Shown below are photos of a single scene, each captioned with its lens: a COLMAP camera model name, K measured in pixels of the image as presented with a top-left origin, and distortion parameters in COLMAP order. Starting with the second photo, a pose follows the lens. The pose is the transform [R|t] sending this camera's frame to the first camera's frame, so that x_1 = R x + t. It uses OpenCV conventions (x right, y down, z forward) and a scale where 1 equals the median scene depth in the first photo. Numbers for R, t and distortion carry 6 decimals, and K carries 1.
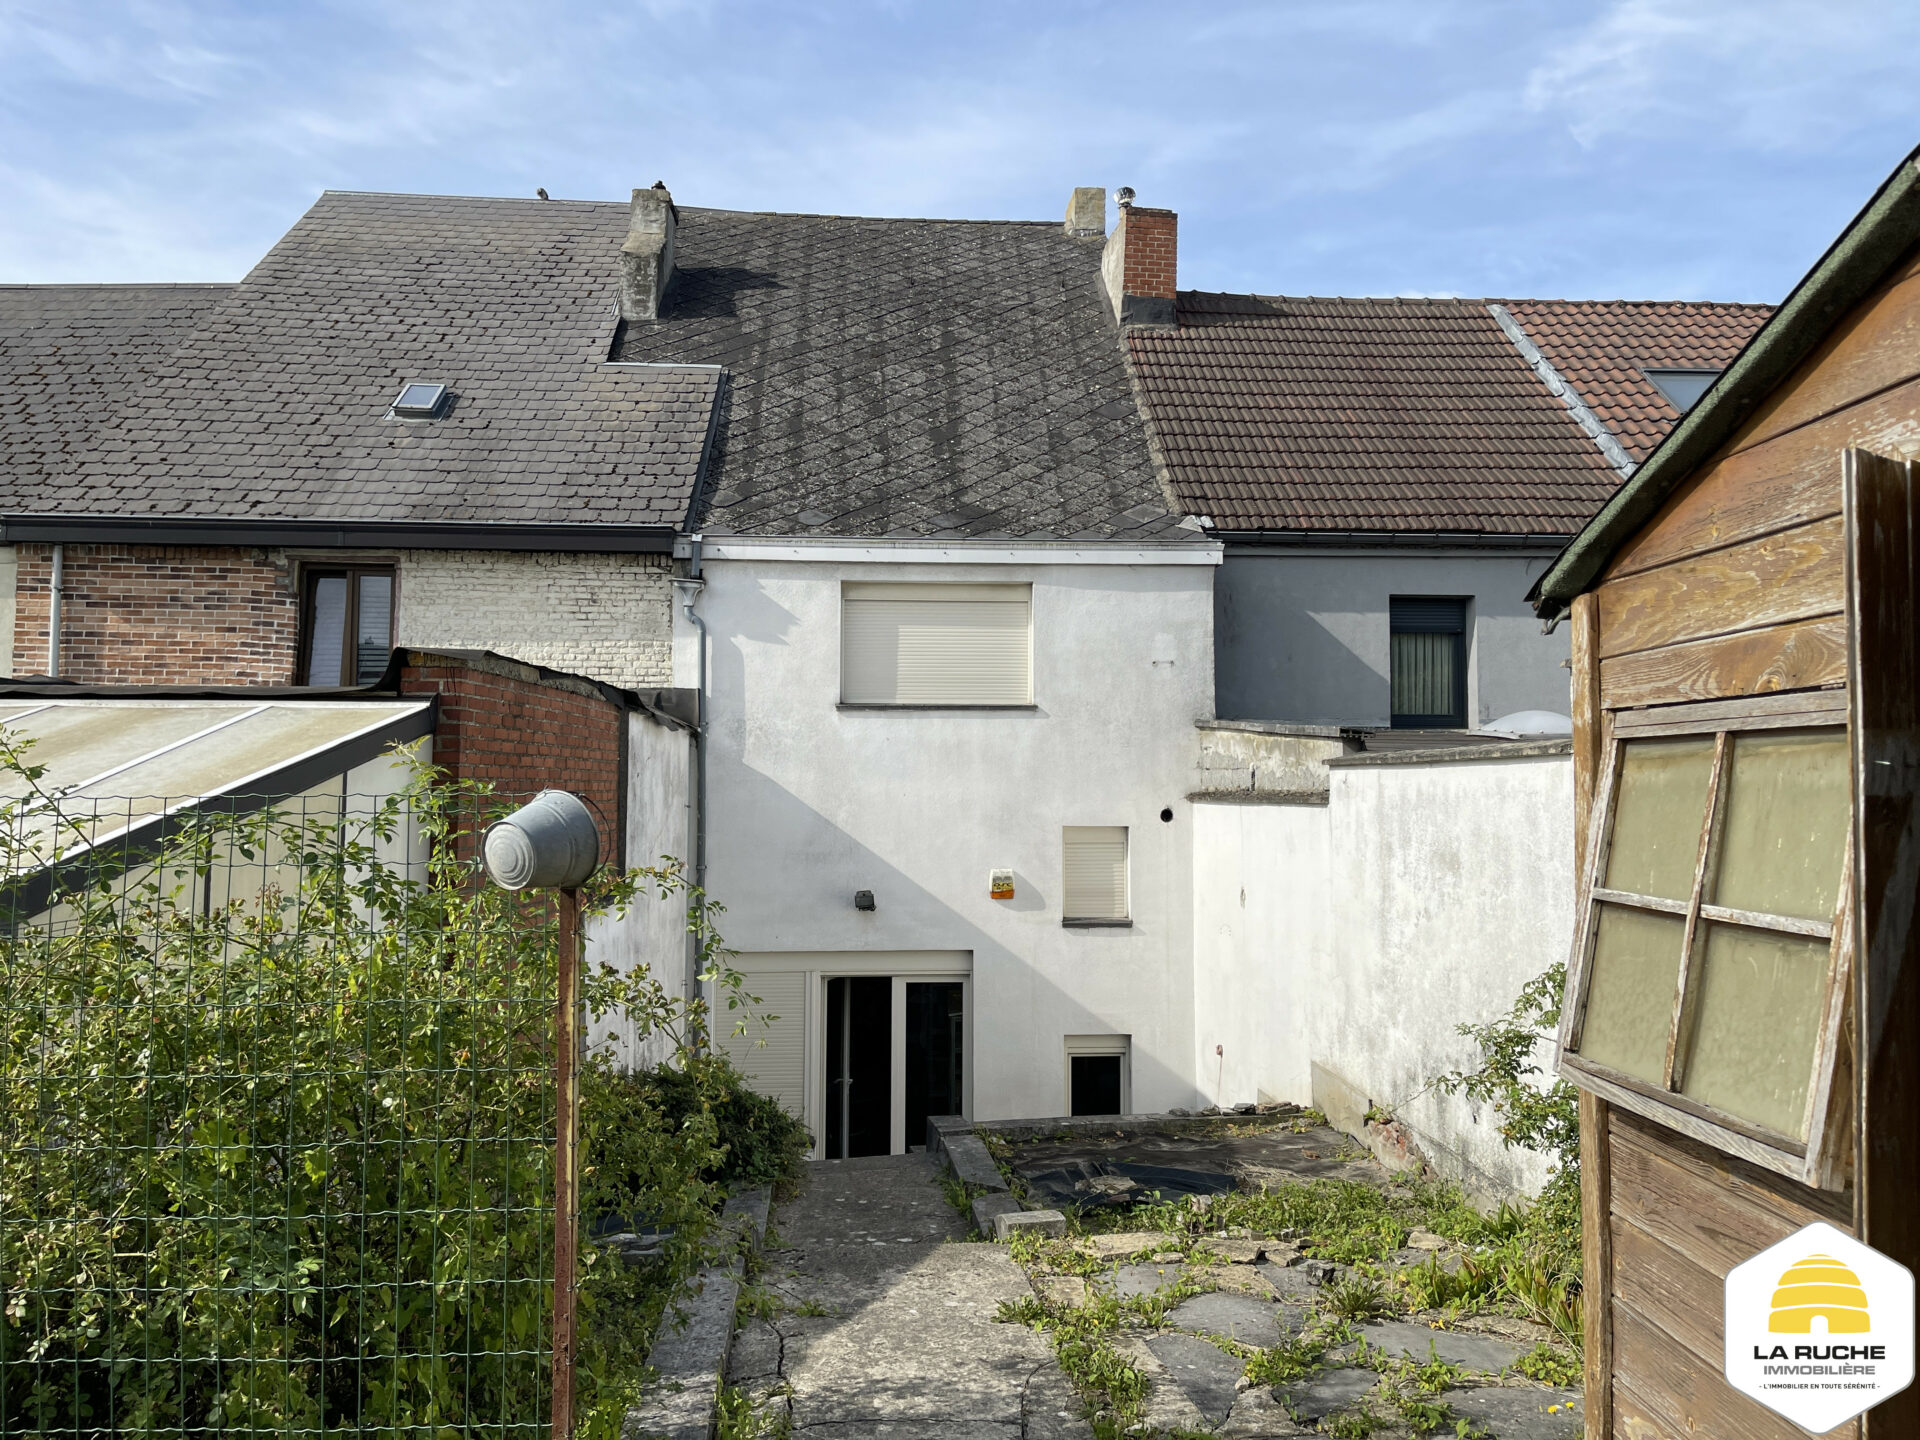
lens RADIAL K [[1444.6, 0, 971.9], [0, 1444.6, 711.6], [0, 0, 1]] dist [0.083940, -0.111017]
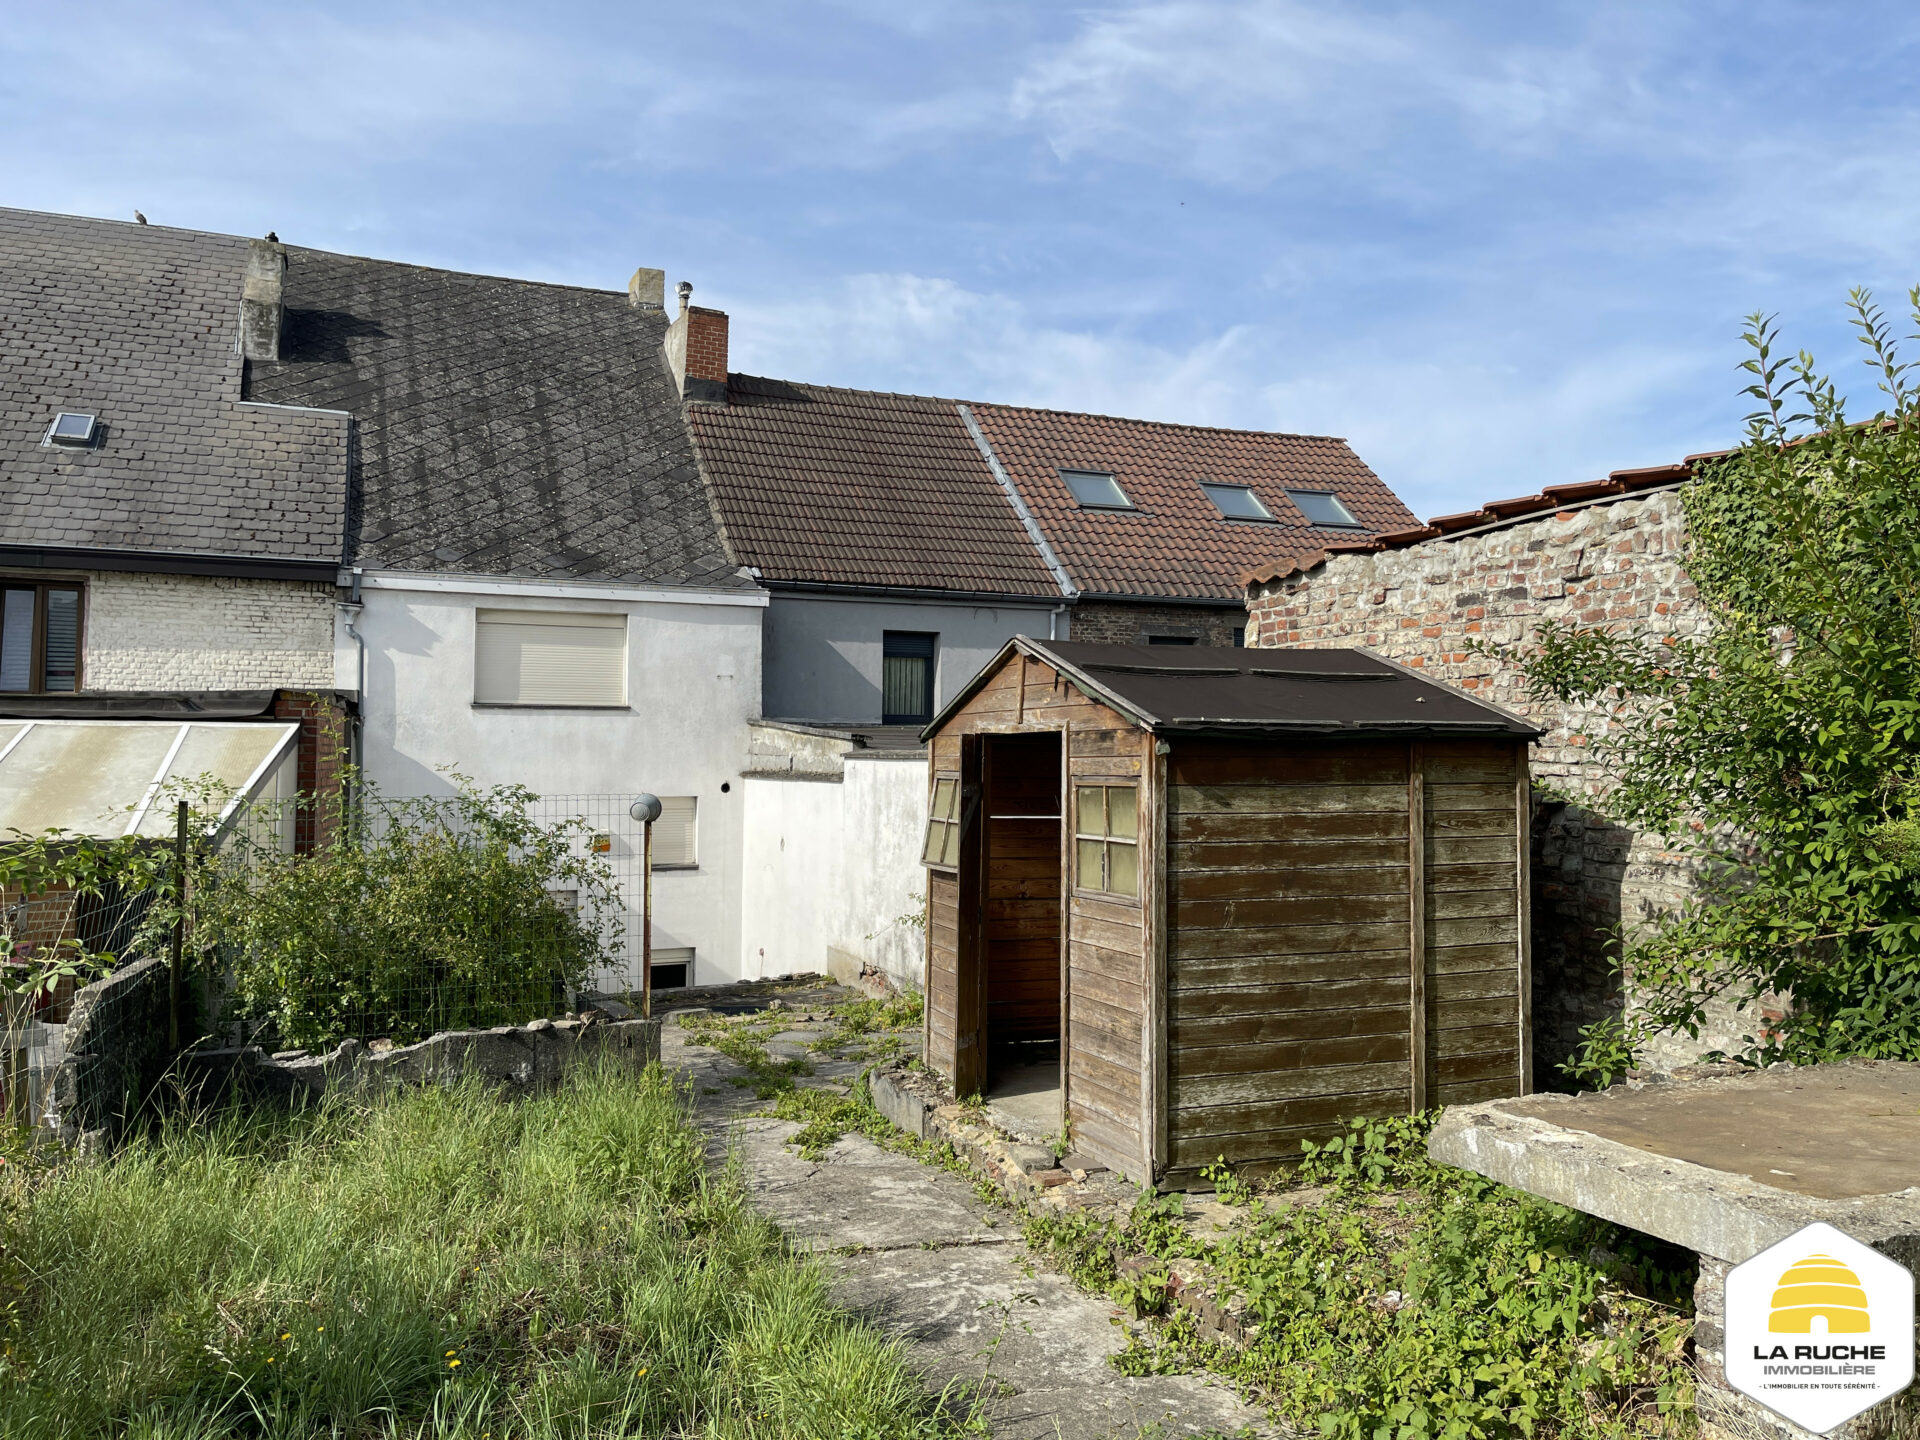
lens RADIAL K [[1444.6, 0, 971.9], [0, 1444.6, 711.6], [0, 0, 1]] dist [0.083940, -0.111017]
pose [[0.941731, 0.014066, 0.336072, -0.098238], [-0.022638, 0.999510, 0.021601, -0.032415], [-0.335604, -0.027950, 0.941588, -0.337929]]
